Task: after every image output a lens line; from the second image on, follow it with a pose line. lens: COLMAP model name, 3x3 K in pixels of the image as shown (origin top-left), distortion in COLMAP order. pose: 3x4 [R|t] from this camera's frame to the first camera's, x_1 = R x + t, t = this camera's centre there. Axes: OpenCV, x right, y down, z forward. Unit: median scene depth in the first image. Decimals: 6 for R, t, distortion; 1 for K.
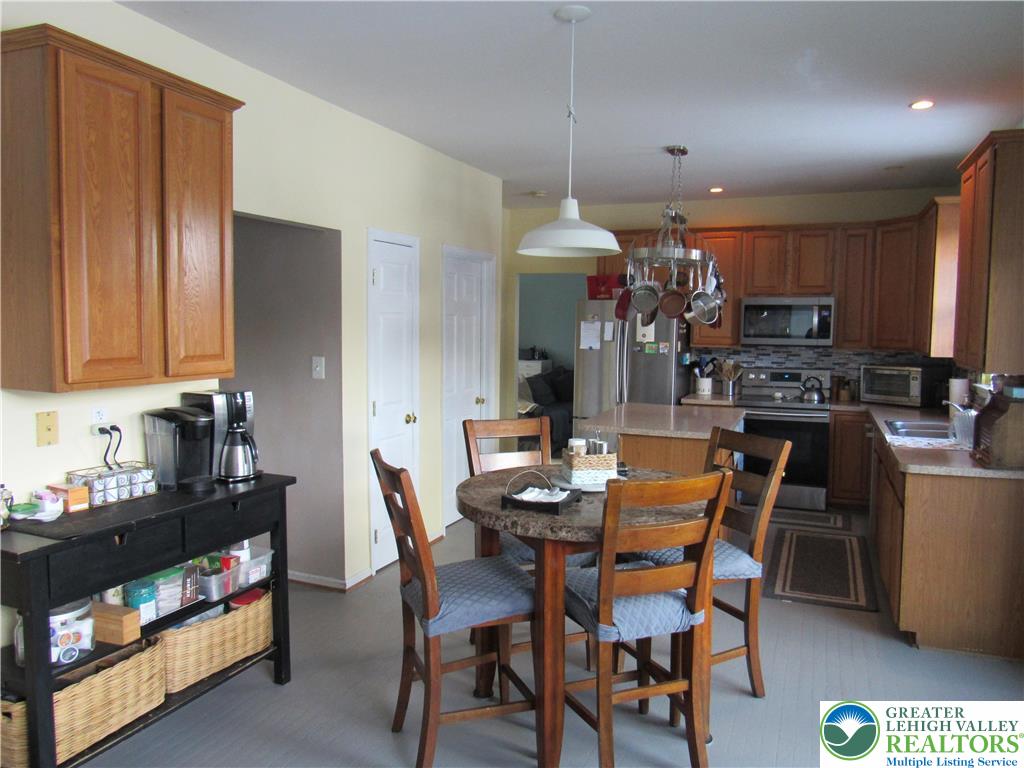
lens RADIAL K [[723.5, 0, 512.0], [0, 723.5, 384.0], [0, 0, 1]] dist [-0.017694, 0.005400]
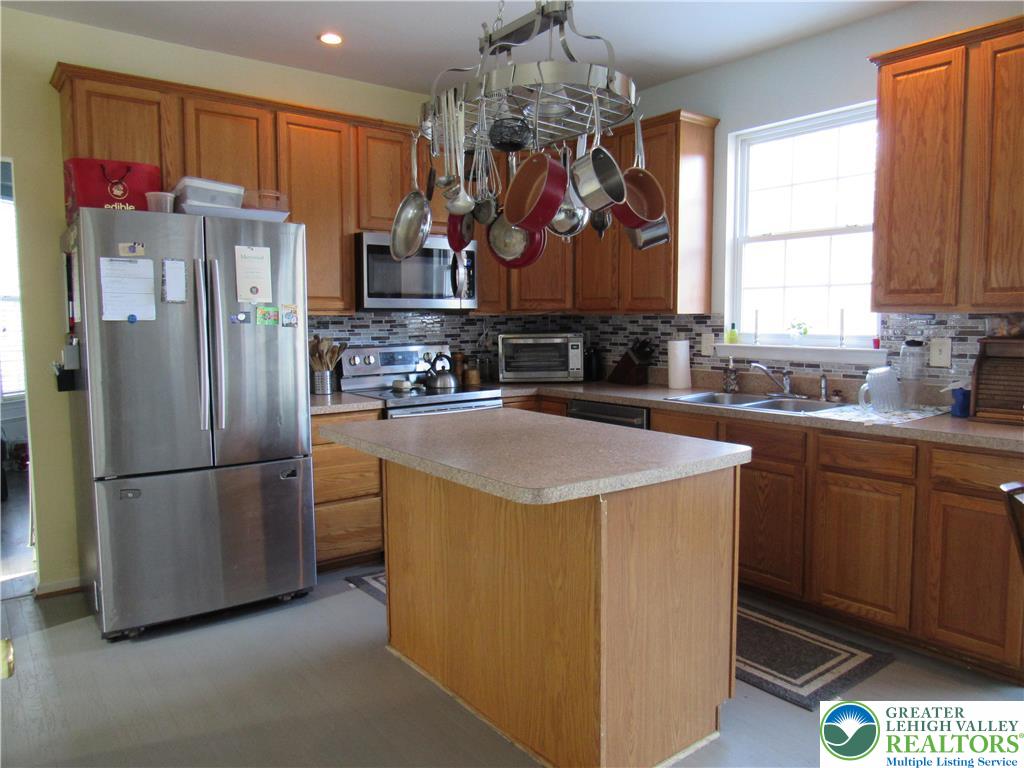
lens RADIAL K [[737.2, 0, 495.6], [0, 737.2, 387.7], [0, 0, 1]] dist [-0.005638, -0.000833]
pose [[0.489448, -0.092078, 0.867158, -0.183110], [0.078936, 0.995006, 0.061099, -0.017596], [-0.868452, 0.038545, 0.494272, 0.597722]]
